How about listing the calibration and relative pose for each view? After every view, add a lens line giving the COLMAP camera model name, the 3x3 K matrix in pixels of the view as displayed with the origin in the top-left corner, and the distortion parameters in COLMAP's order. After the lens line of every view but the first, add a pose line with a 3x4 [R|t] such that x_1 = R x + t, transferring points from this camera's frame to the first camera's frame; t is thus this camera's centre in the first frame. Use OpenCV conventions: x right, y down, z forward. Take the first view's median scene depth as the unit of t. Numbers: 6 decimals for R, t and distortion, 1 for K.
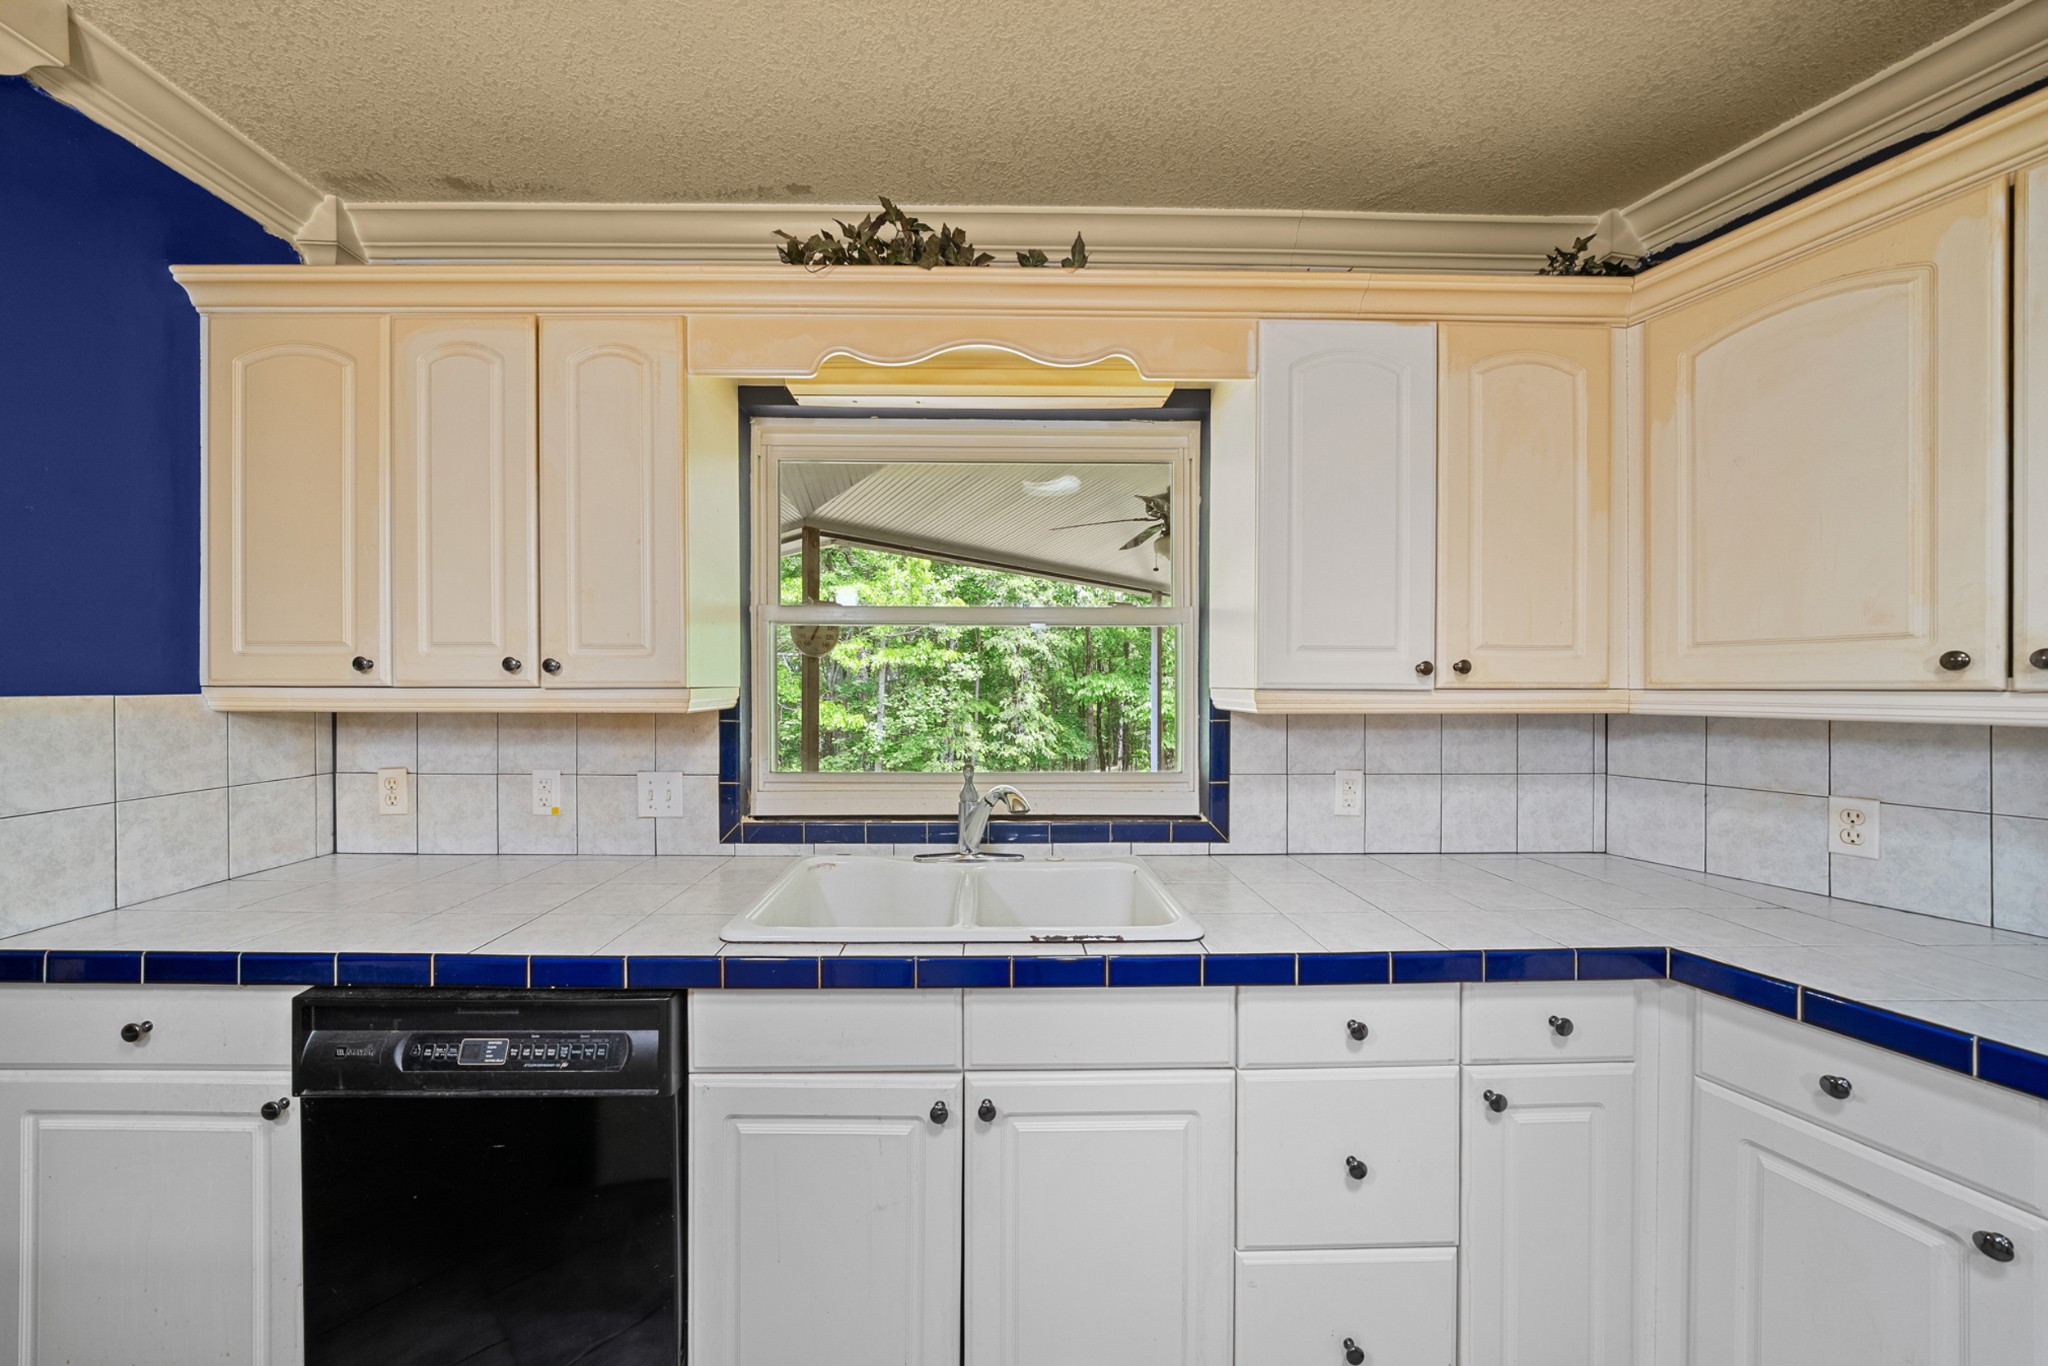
lens RADIAL K [[702.9, 0, 1008.7], [0, 702.9, 695.1], [0, 0, 1]] dist [-0.008946, 0.000305]
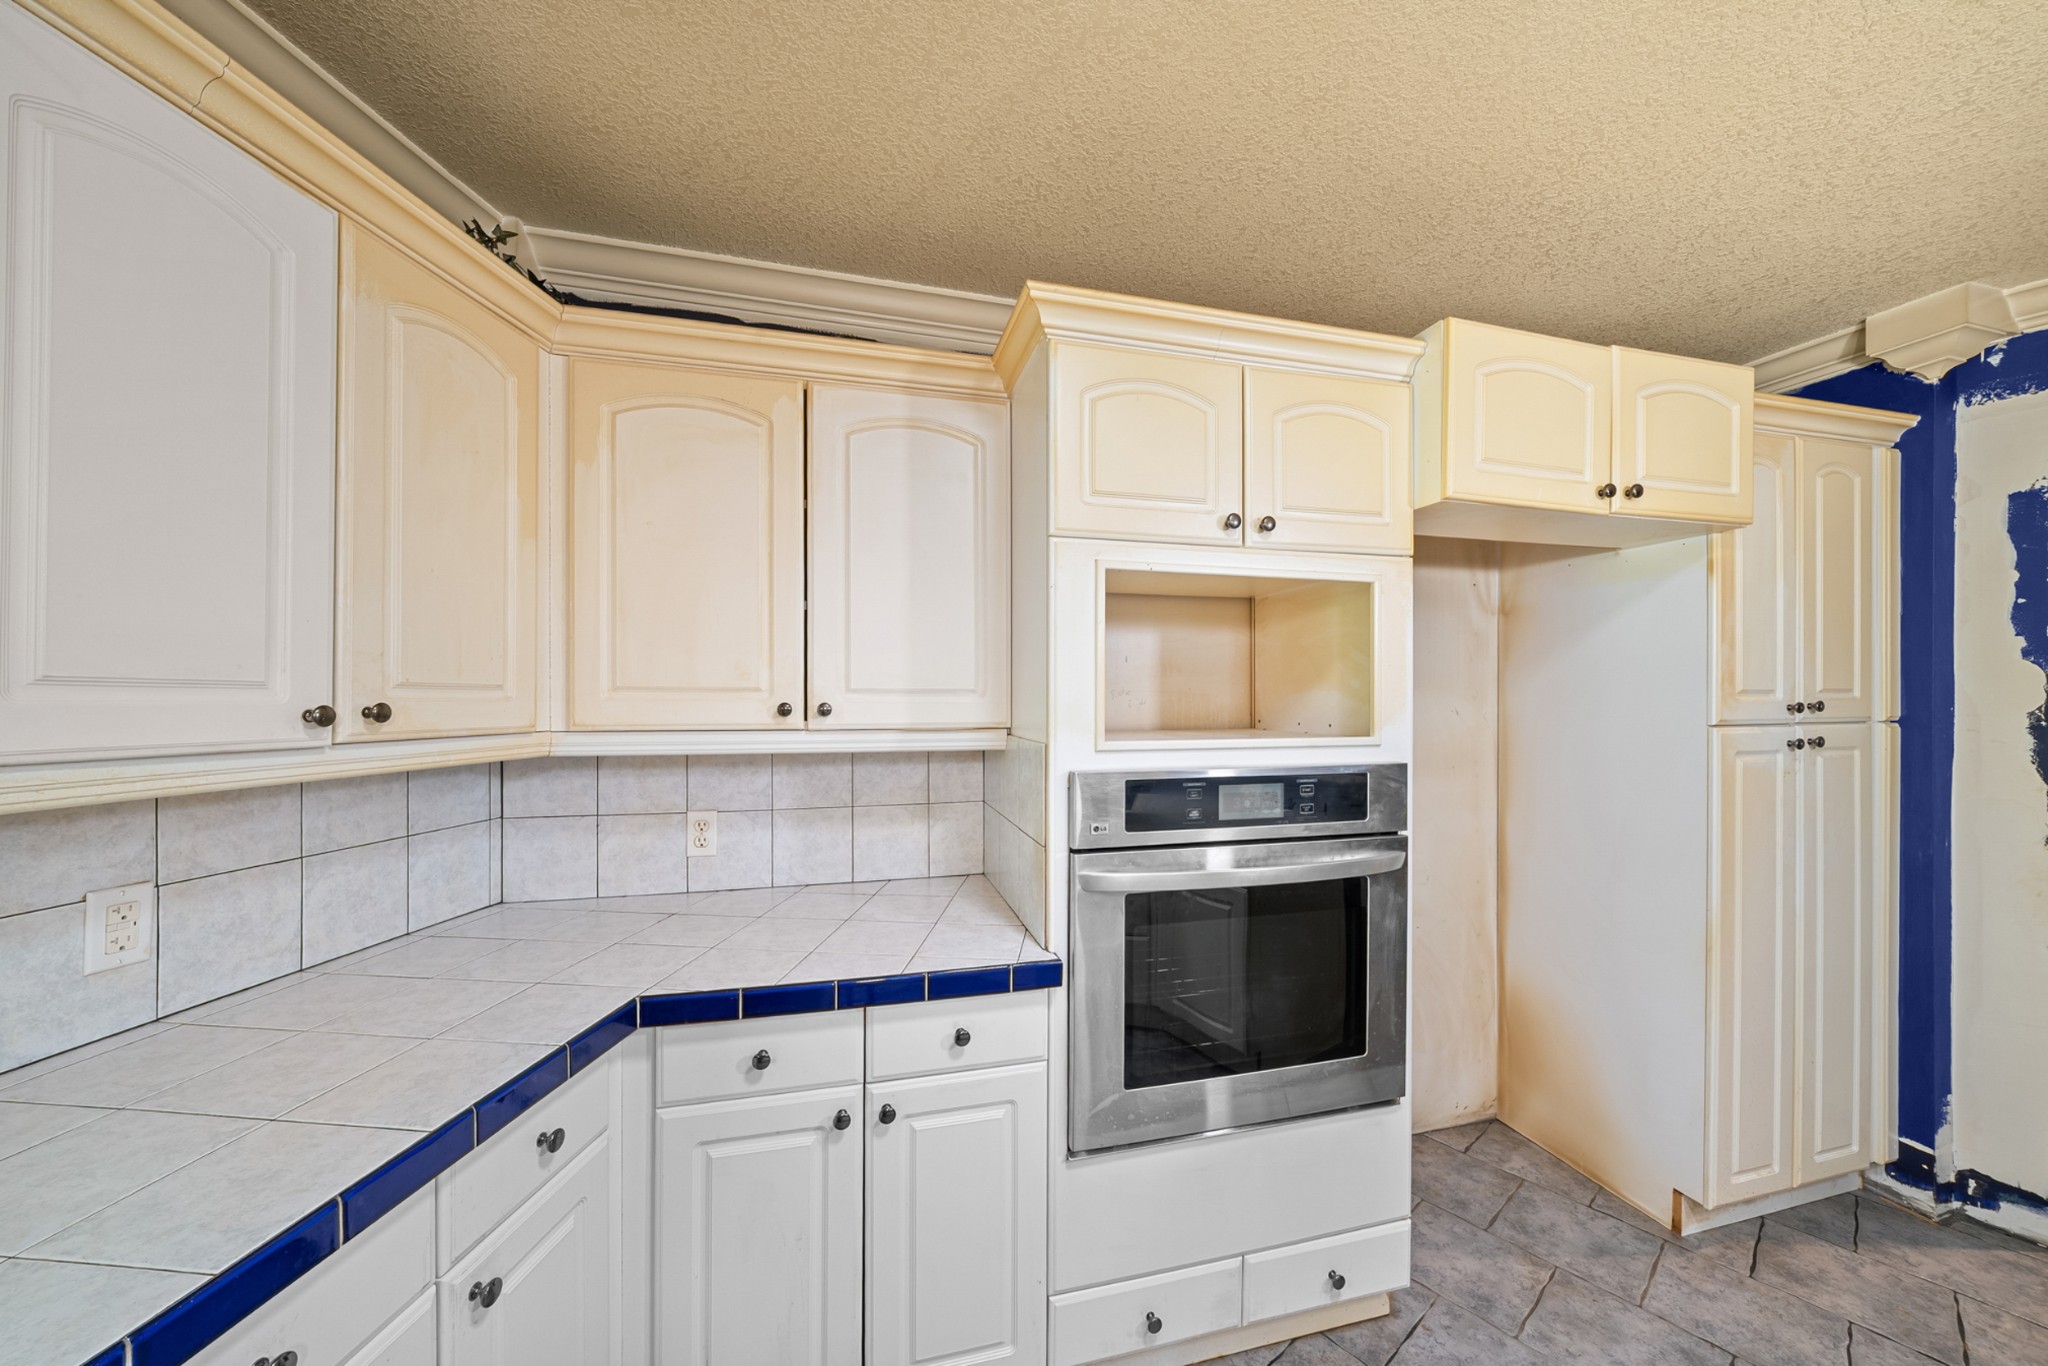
lens RADIAL K [[702.9, 0, 1021.3], [0, 702.9, 698.2], [0, 0, 1]] dist [-0.008946, 0.000305]
pose [[0.105826, 0.000387, 0.994385, 0.003756], [0.011108, 0.999937, -0.001572, -0.046291], [-0.994323, 0.011212, 0.105815, 0.263554]]
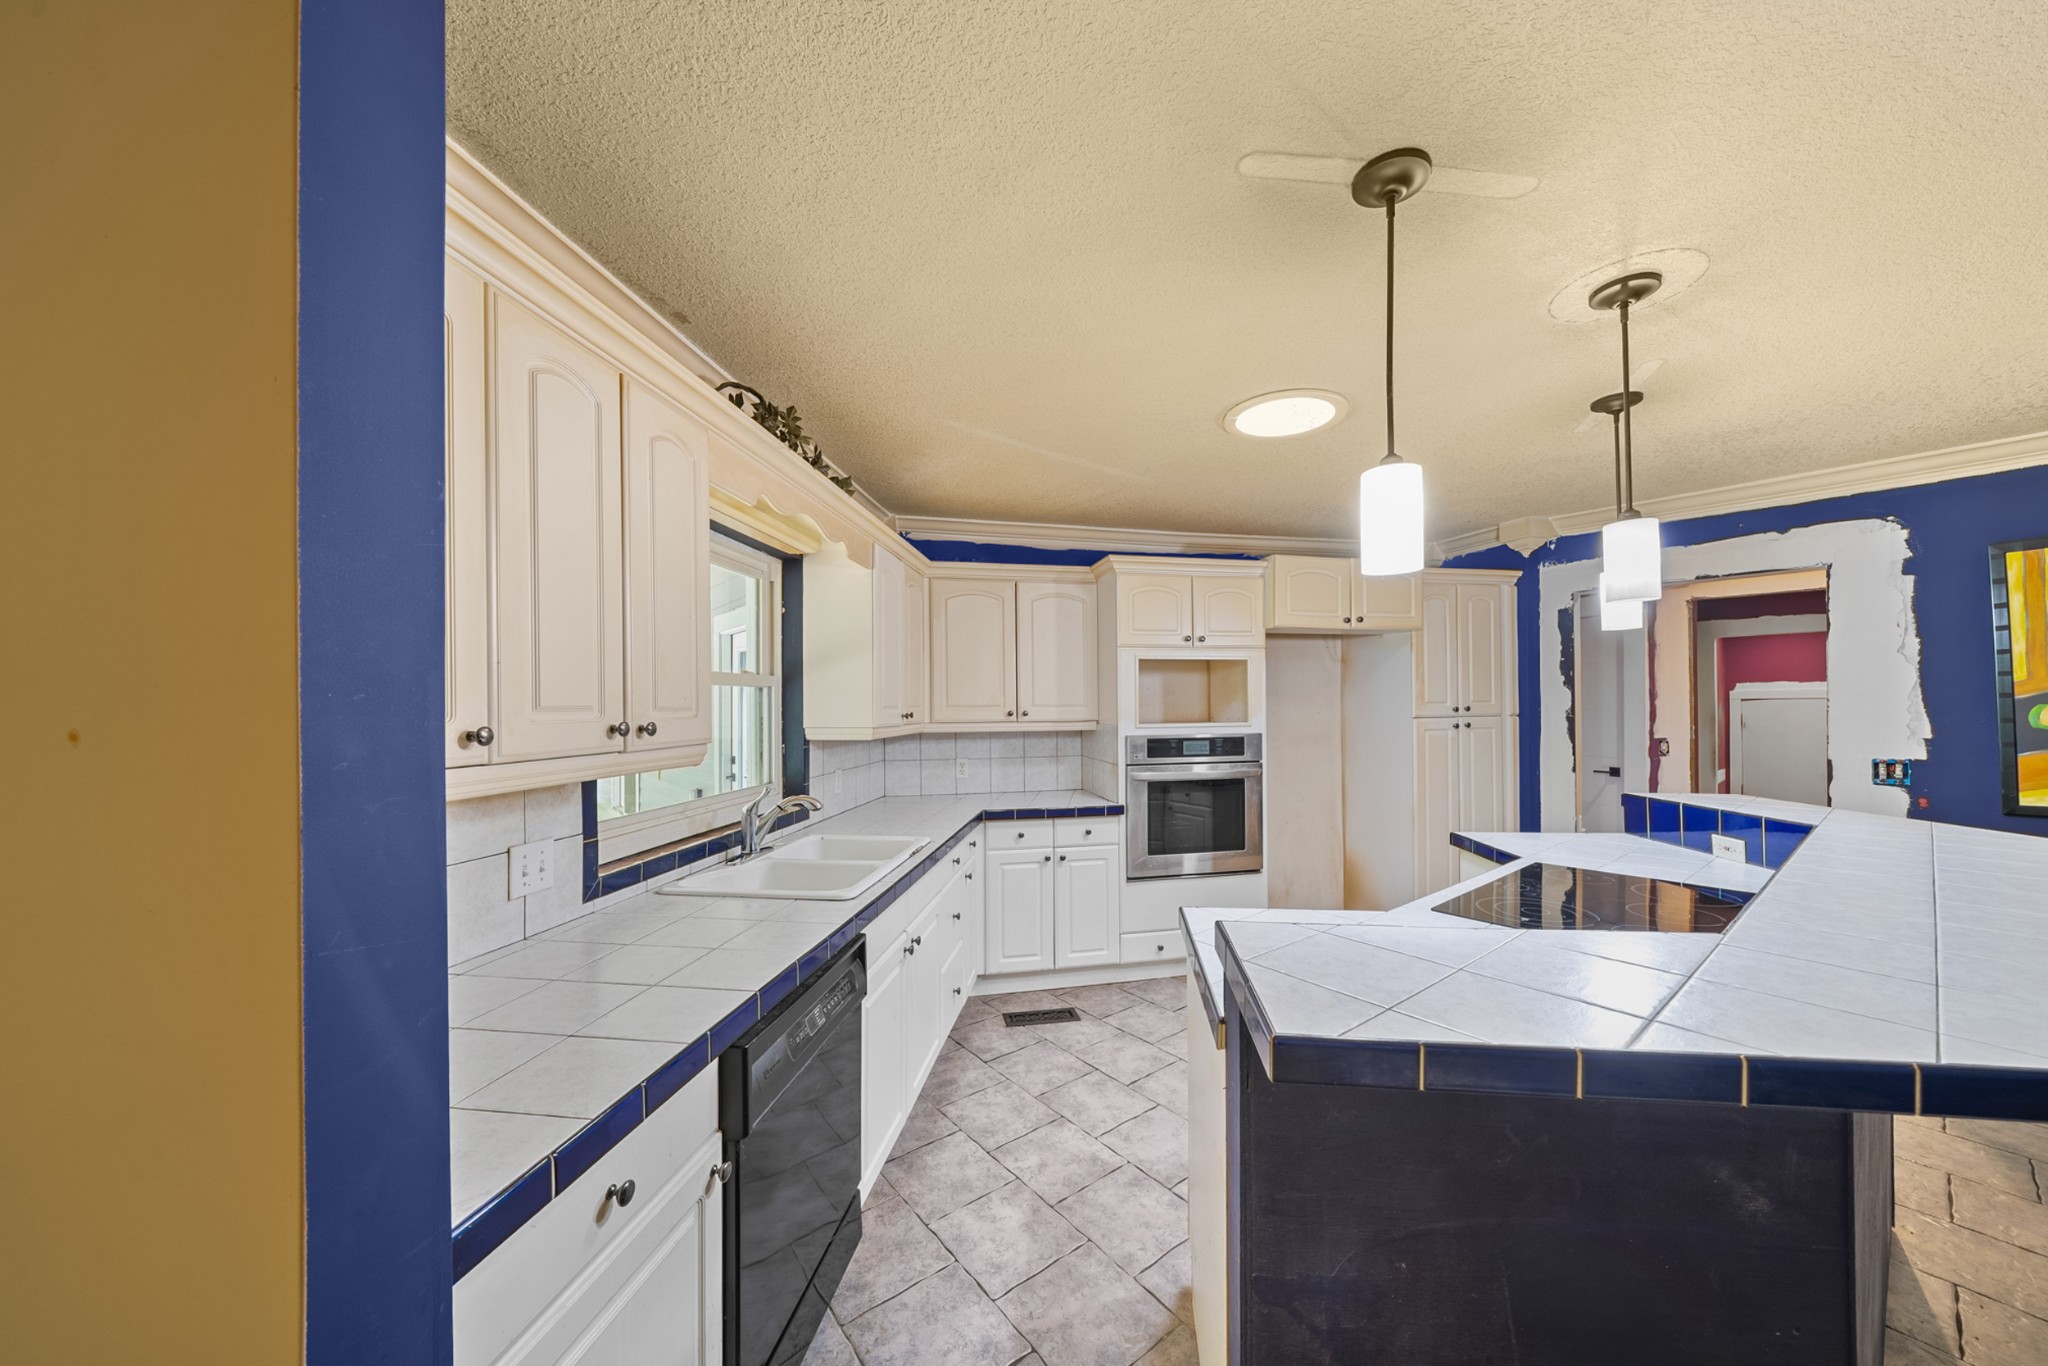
lens RADIAL K [[702.9, 0, 1014.4], [0, 702.9, 692.4], [0, 0, 1]] dist [-0.008946, 0.000305]
pose [[0.149556, 0.016337, 0.988618, -1.559199], [0.019676, 0.999616, -0.019495, -0.062016], [-0.988557, 0.022368, 0.149177, 0.315109]]
